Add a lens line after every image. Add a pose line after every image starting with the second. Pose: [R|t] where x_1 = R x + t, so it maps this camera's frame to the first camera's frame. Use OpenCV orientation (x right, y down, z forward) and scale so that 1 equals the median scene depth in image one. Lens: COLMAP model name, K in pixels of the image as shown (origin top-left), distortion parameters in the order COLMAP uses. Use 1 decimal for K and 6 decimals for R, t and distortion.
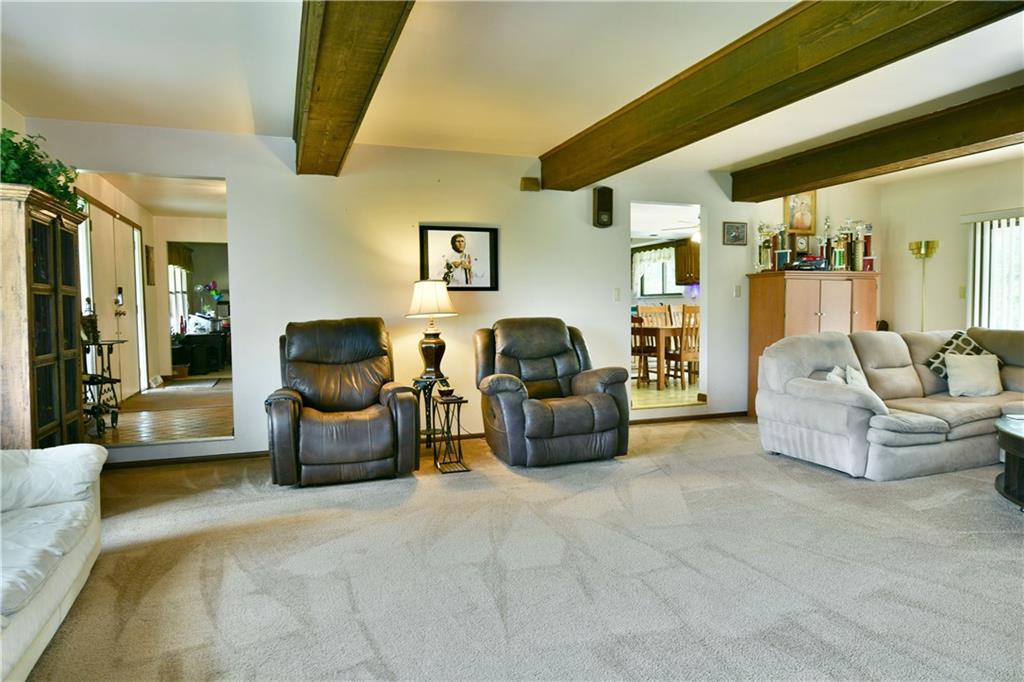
lens RADIAL K [[627.1, 0, 507.7], [0, 627.1, 340.6], [0, 0, 1]] dist [-0.003452, -0.006345]
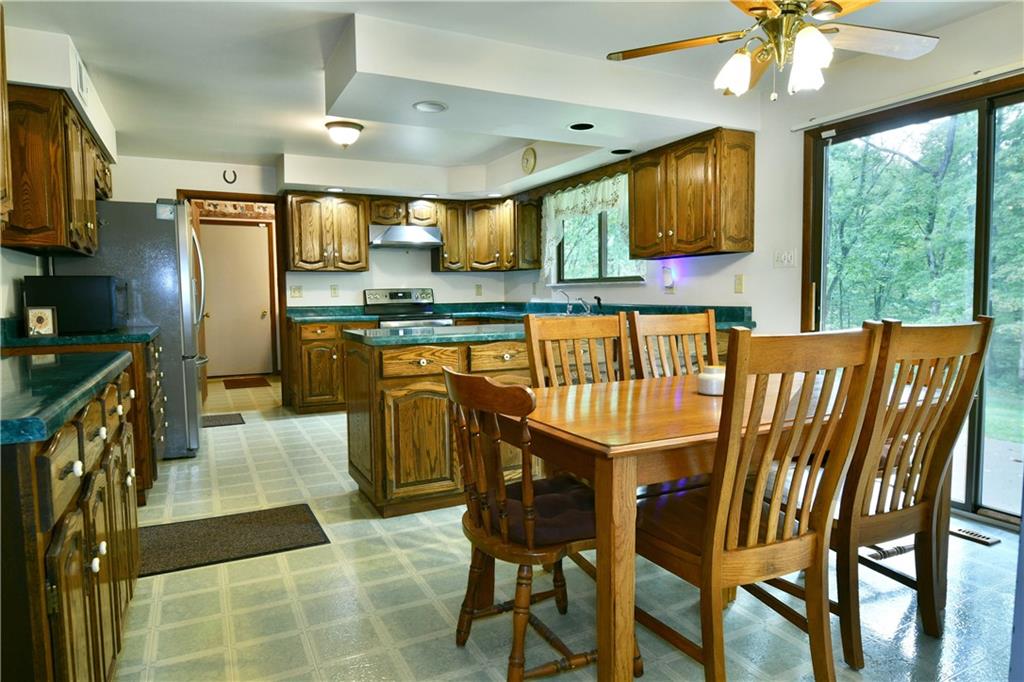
lens RADIAL K [[627.1, 0, 510.4], [0, 627.1, 339.4], [0, 0, 1]] dist [-0.003452, -0.006345]
pose [[0.992436, -0.006320, 0.122604, 0.270039], [0.003910, 0.999795, 0.019888, -0.084696], [-0.122704, -0.019258, 0.992256, 1.203002]]
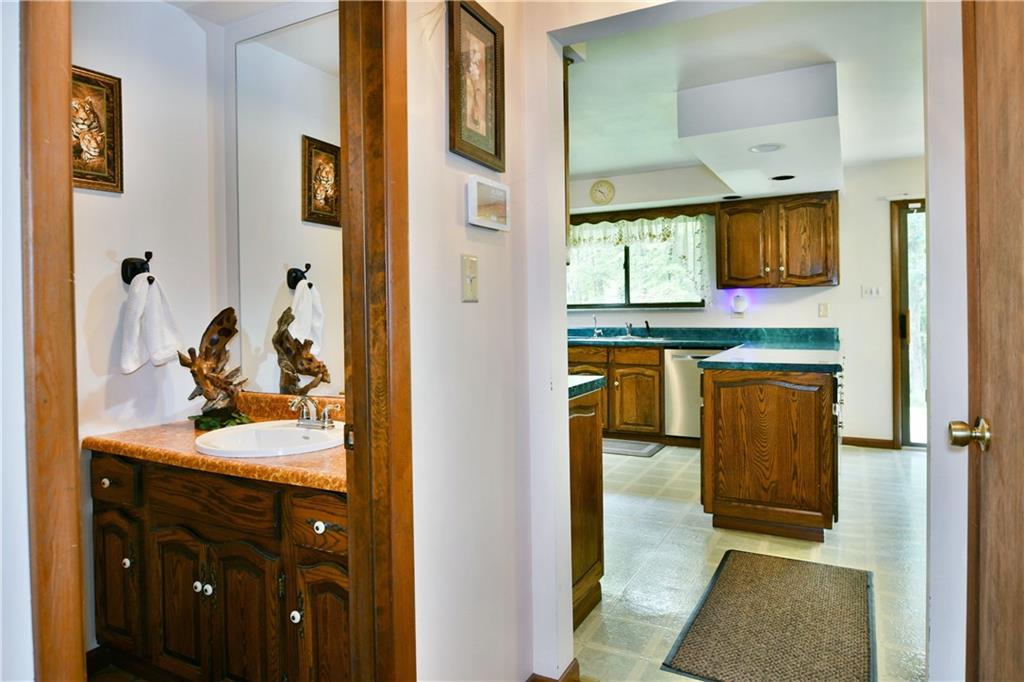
lens RADIAL K [[627.1, 0, 474.2], [0, 627.1, 311.5], [0, 0, 1]] dist [-0.003452, -0.006345]
pose [[0.754621, 0.001980, 0.656158, -0.475343], [0.037648, 0.998217, -0.046309, -0.111658], [-0.655080, 0.059649, 0.753202, 1.582023]]
